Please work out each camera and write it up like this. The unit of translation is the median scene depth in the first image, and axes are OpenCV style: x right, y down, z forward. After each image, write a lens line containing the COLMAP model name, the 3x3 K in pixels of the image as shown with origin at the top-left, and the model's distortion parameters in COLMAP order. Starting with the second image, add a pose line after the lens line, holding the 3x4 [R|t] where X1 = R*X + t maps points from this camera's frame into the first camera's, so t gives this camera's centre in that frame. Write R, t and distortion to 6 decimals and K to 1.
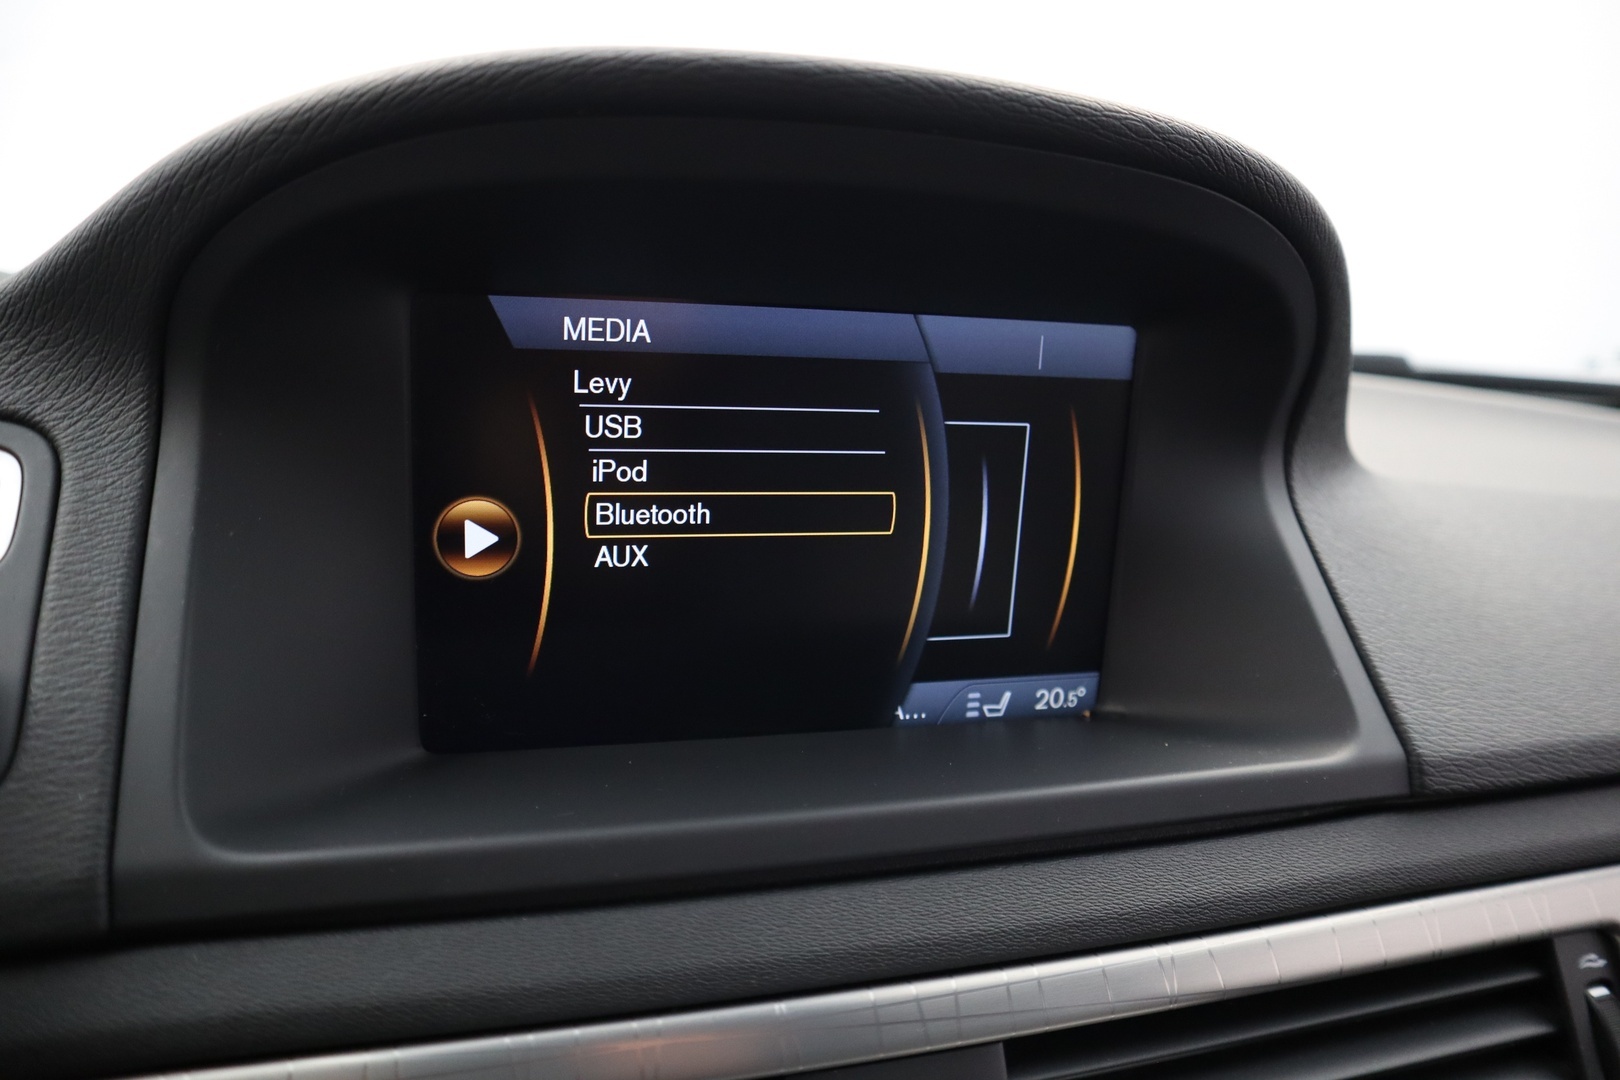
lens RADIAL K [[1131.9, 0, 803.8], [0, 1131.9, 542.2], [0, 0, 1]] dist [-0.137599, 0.097405]
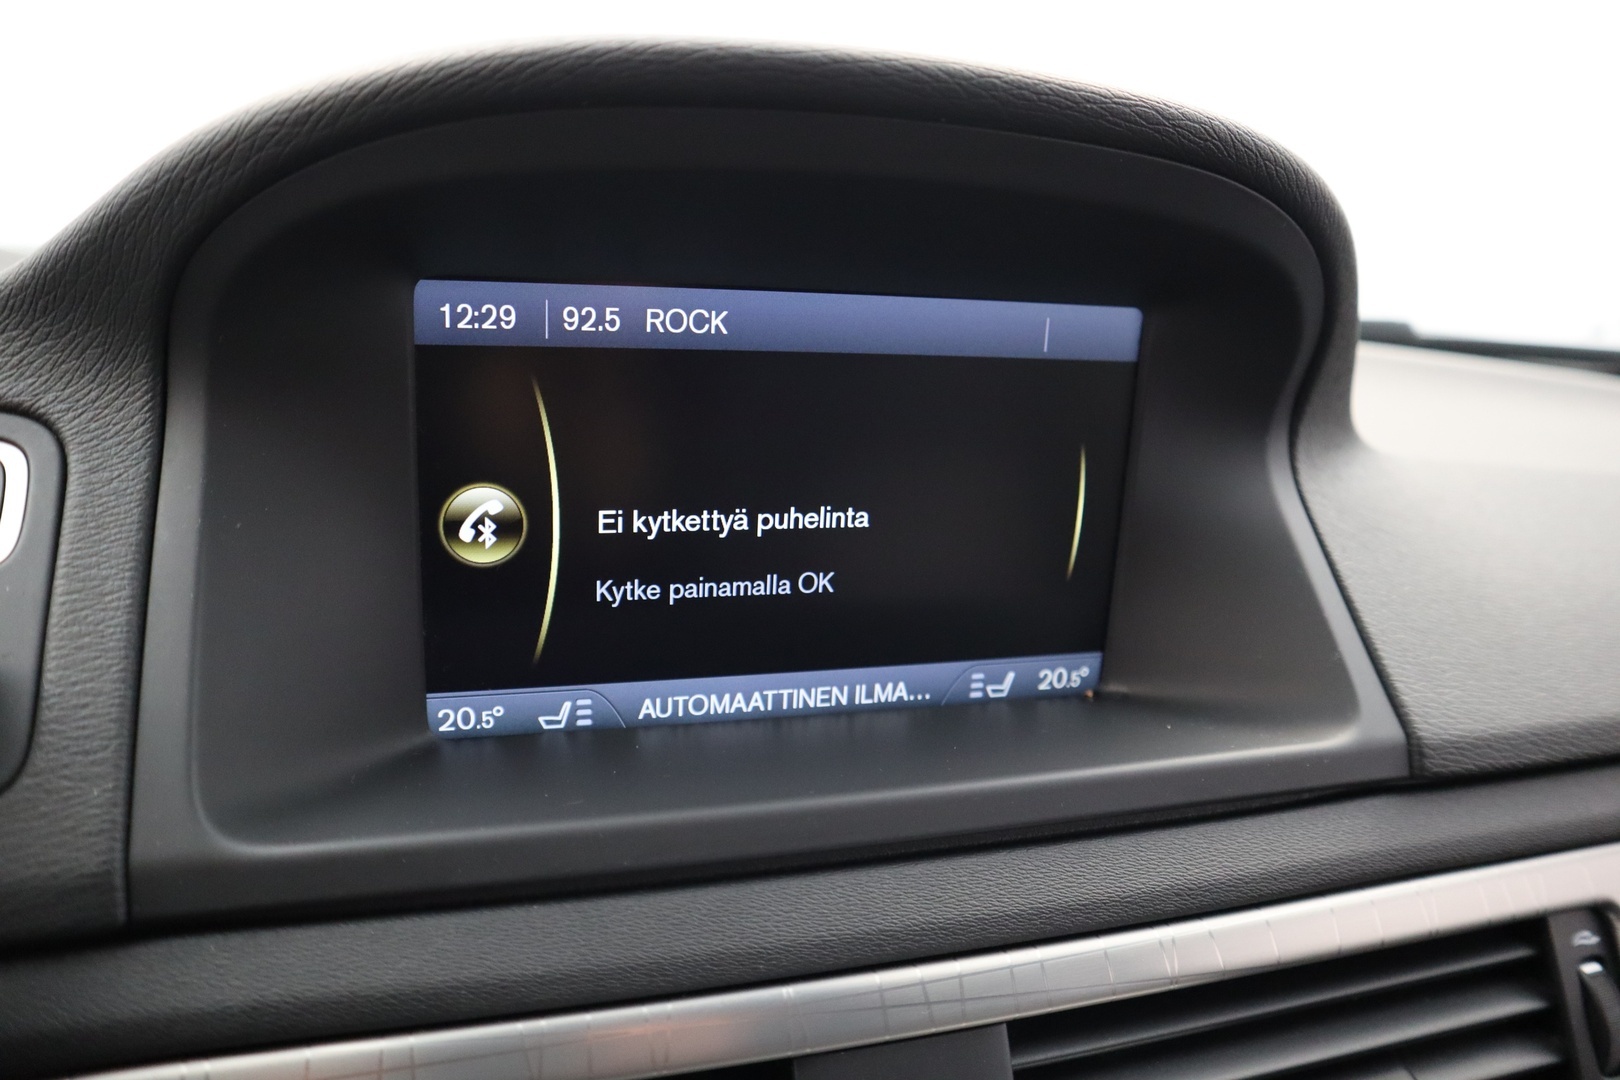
lens RADIAL K [[1131.9, 0, 803.8], [0, 1131.9, 542.2], [0, 0, 1]] dist [-0.137599, 0.097405]
pose [[0.999999, -0.001057, 0.000164, -0.006168], [0.001050, 0.999298, 0.037446, -0.029712], [-0.000203, -0.037445, 0.999299, -0.001604]]
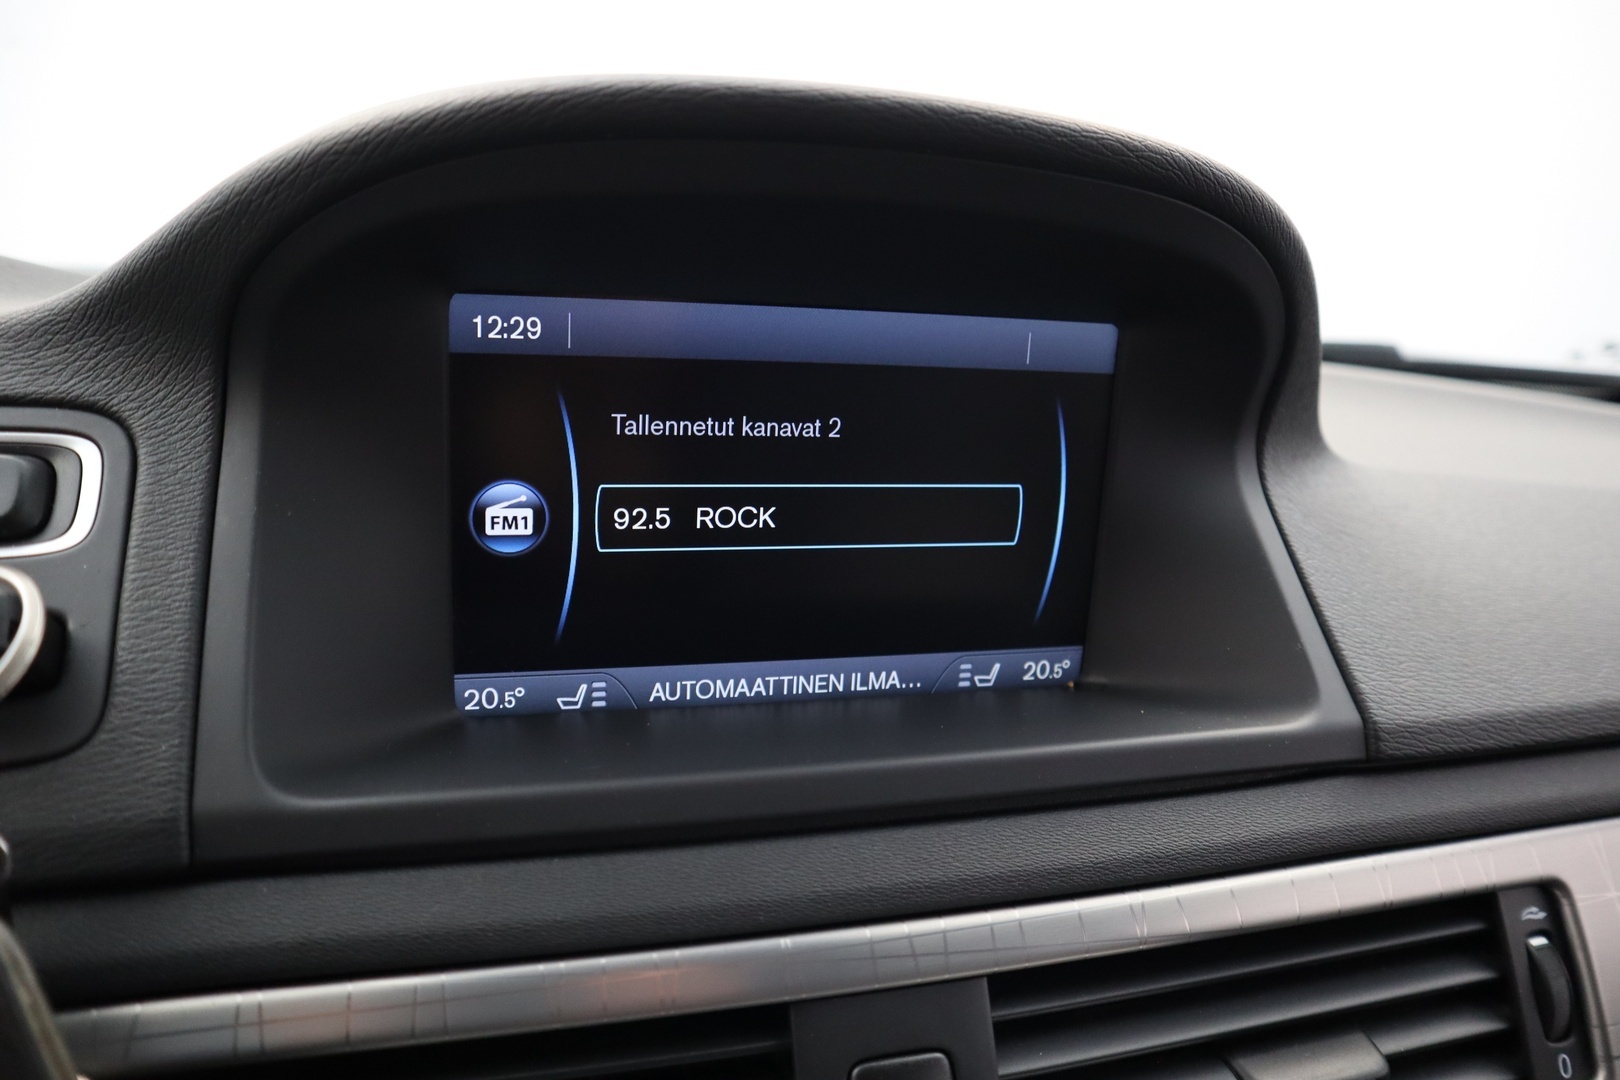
lens RADIAL K [[1131.9, 0, 803.8], [0, 1131.9, 542.2], [0, 0, 1]] dist [-0.137599, 0.097405]
pose [[0.999984, 0.003818, -0.004275, 0.000540], [-0.003760, 0.999902, 0.013472, 0.004443], [0.004326, -0.013456, 0.999900, -0.108426]]
